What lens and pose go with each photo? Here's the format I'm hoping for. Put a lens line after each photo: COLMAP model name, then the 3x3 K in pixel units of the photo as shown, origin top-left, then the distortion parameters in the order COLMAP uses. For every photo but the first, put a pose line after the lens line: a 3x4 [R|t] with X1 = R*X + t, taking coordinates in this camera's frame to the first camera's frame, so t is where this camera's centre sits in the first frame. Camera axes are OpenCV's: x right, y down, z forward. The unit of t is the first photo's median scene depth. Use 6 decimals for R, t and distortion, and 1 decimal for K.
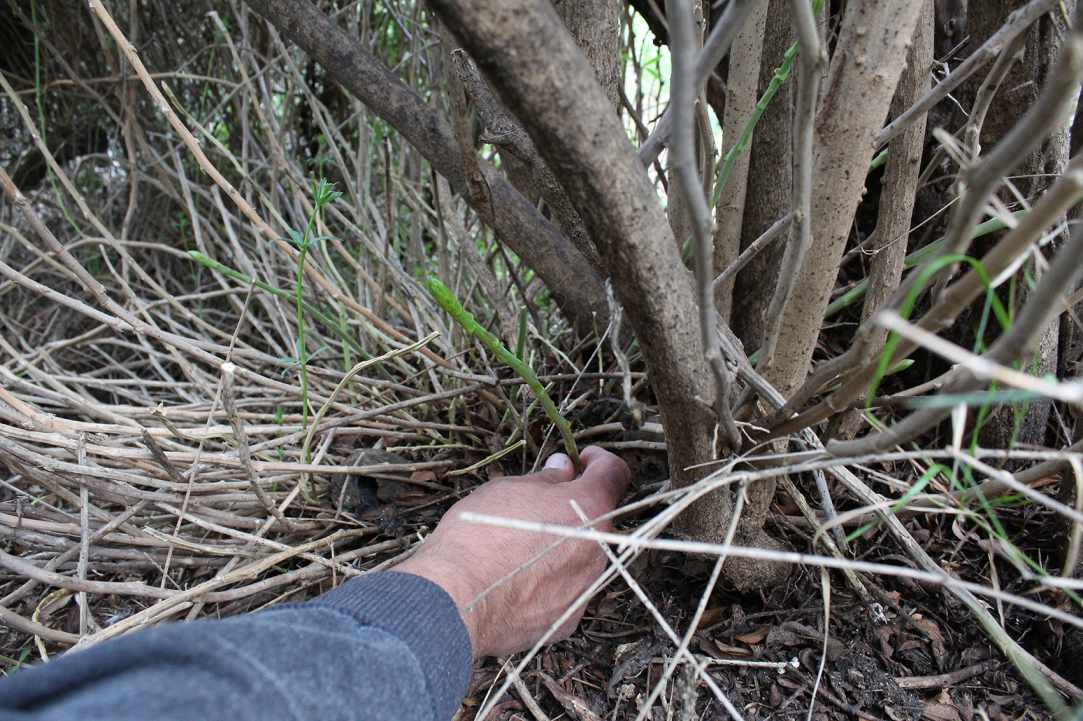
lens RADIAL K [[892.6, 0, 541.5], [0, 892.6, 360.5], [0, 0, 1]] dist [-0.158432, 0.120873]
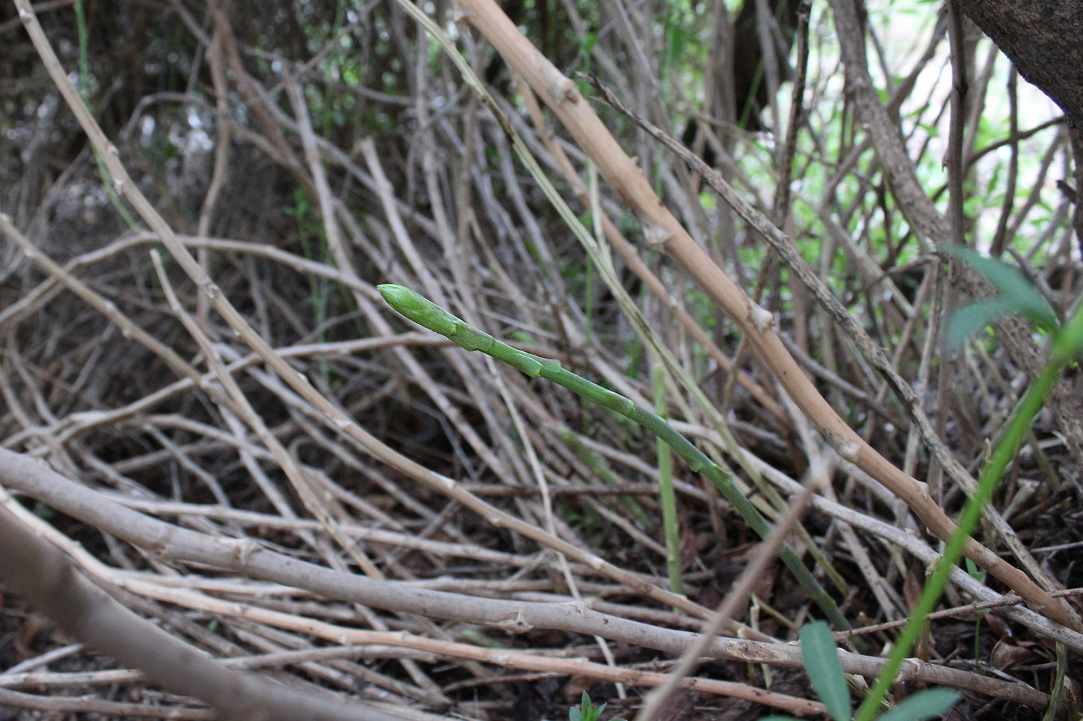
lens RADIAL K [[1002.3, 0, 541.5], [0, 1002.3, 360.5], [0, 0, 1]] dist [-0.166986, 0.008498]
pose [[0.992402, 0.027680, -0.119887, -0.275151], [-0.029225, 0.999511, -0.011146, -0.086839], [0.119520, 0.014565, 0.992725, 0.586596]]
